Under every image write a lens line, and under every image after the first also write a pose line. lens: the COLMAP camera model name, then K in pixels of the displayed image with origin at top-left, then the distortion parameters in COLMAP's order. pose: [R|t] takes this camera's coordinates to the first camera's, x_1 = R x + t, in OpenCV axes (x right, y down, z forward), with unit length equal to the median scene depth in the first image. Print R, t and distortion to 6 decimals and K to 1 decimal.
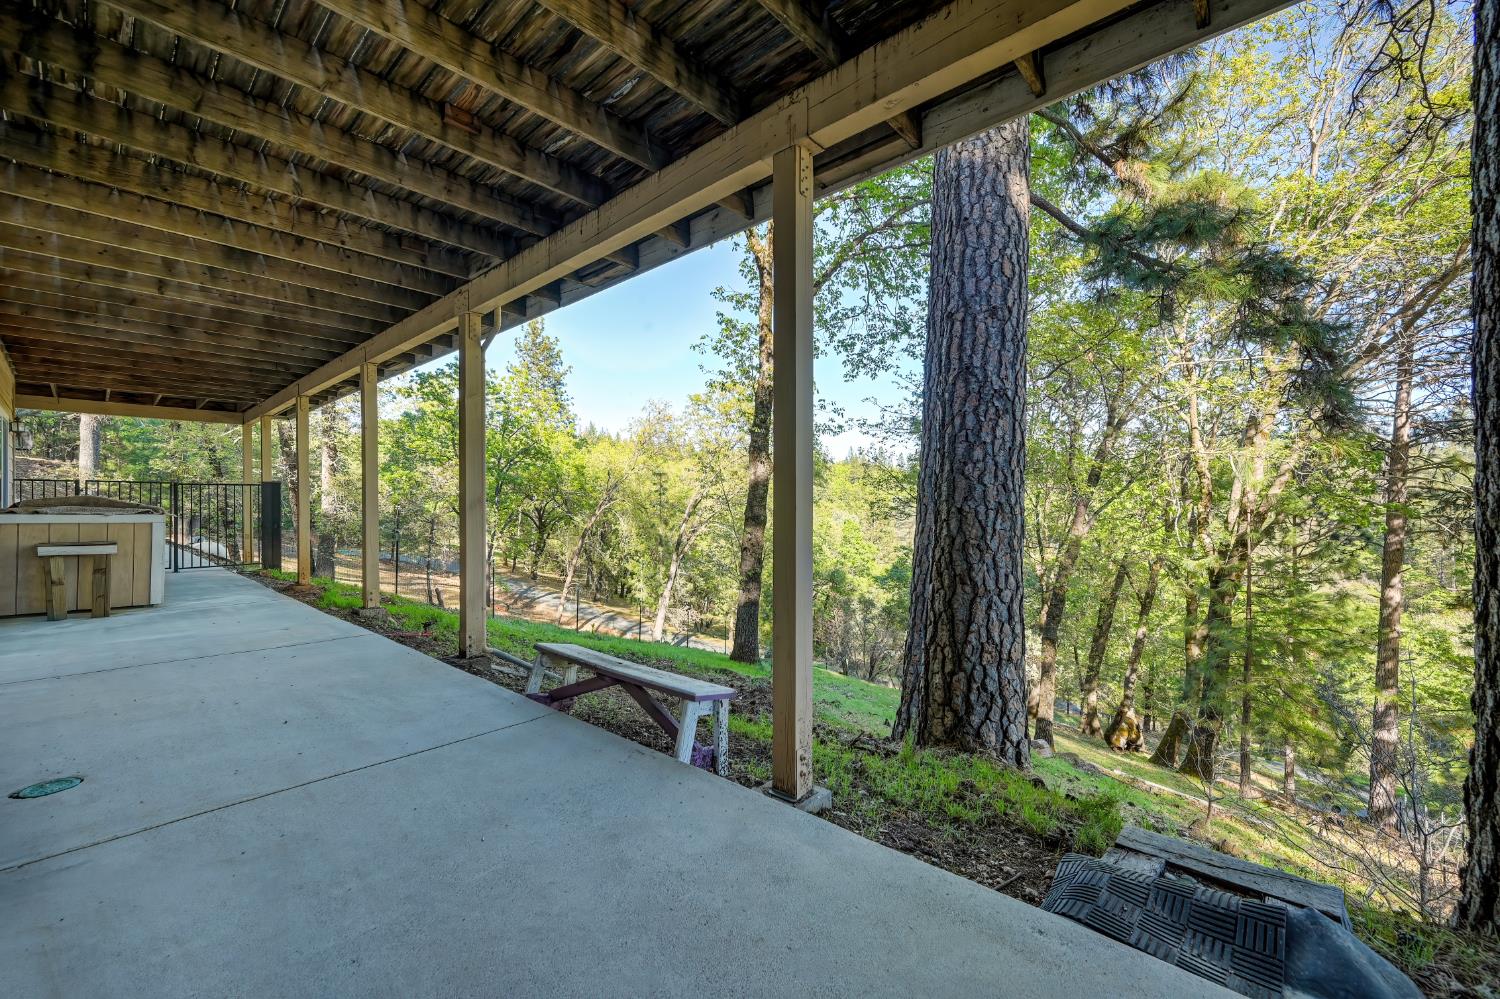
lens RADIAL K [[594.2, 0, 750.7], [0, 594.2, 498.3], [0, 0, 1]] dist [-0.002315, -0.000092]
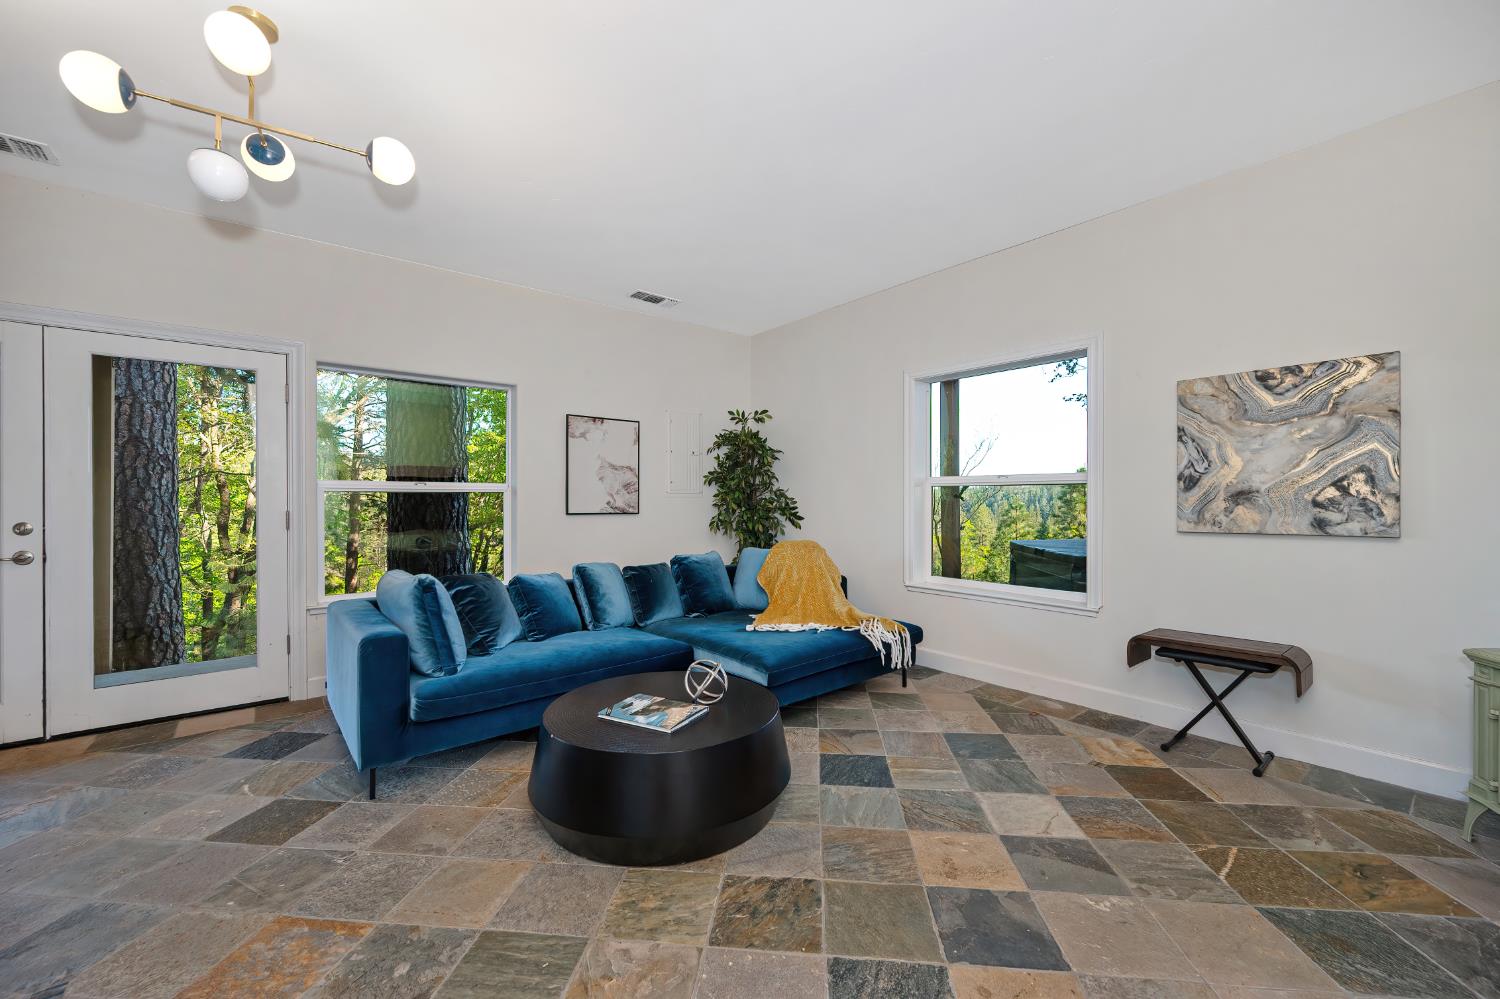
lens RADIAL K [[594.2, 0, 752.5], [0, 594.2, 501.9], [0, 0, 1]] dist [-0.002315, -0.000092]
pose [[0.147650, 0.002480, 0.989037, -0.920052], [0.004031, 0.999987, -0.003109, -0.045795], [-0.989031, 0.004446, 0.147638, -0.794715]]
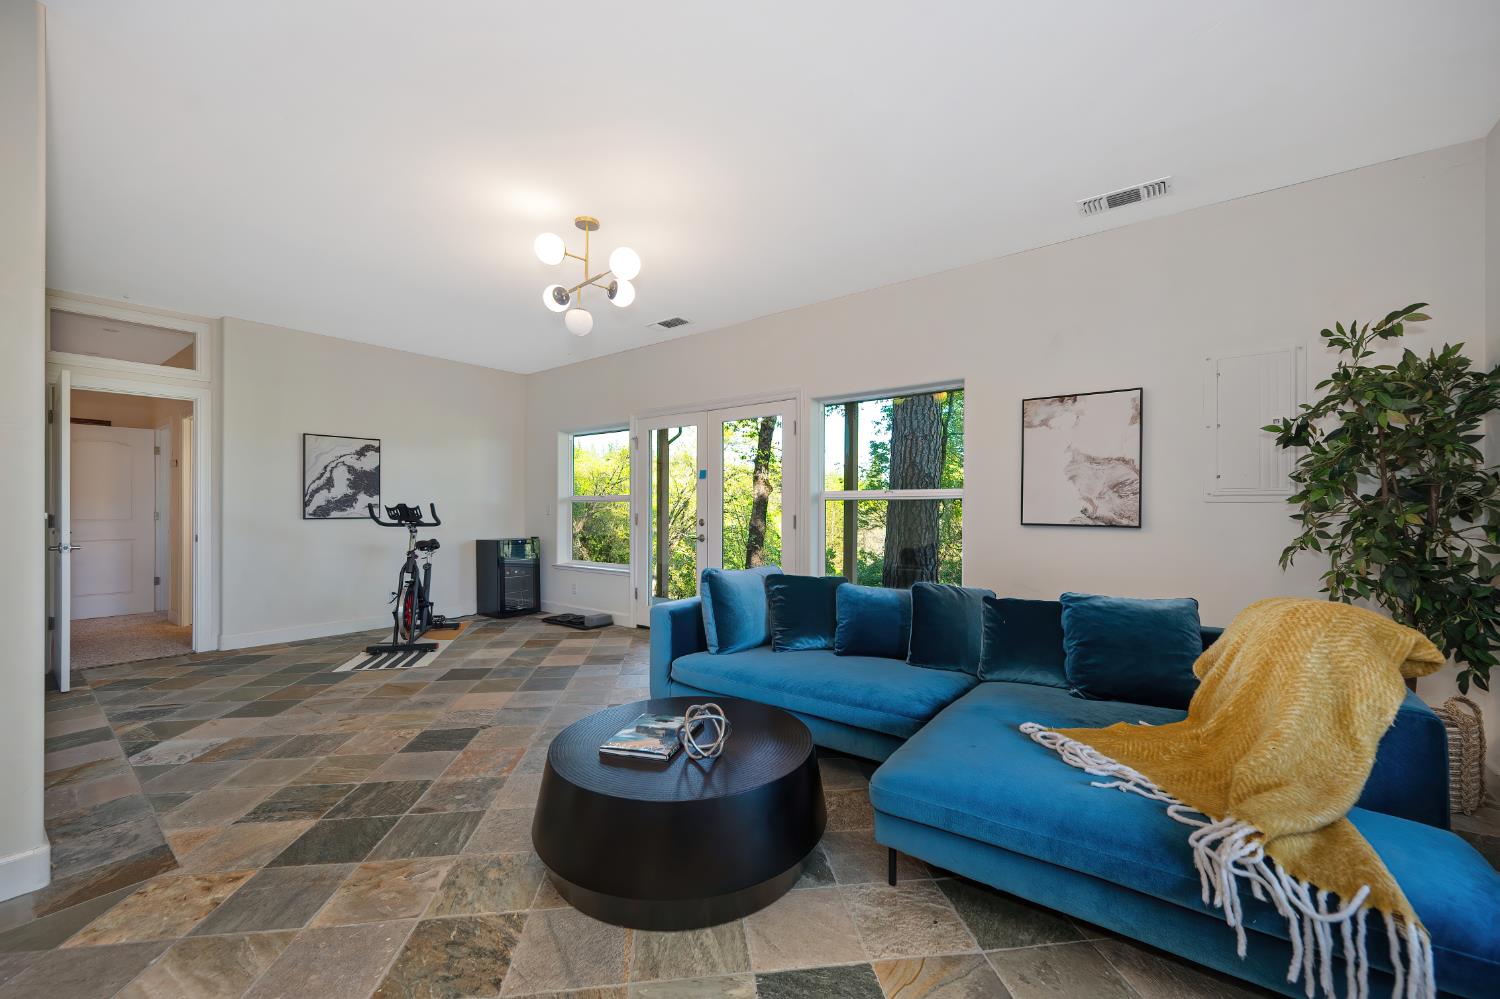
lens RADIAL K [[594.2, 0, 752.8], [0, 594.2, 506.4], [0, 0, 1]] dist [-0.002315, -0.000092]
pose [[0.997113, 0.005026, 0.075762, -0.383114], [-0.004630, 0.999975, -0.005408, -0.048084], [-0.075787, 0.005042, 0.997111, -1.116793]]
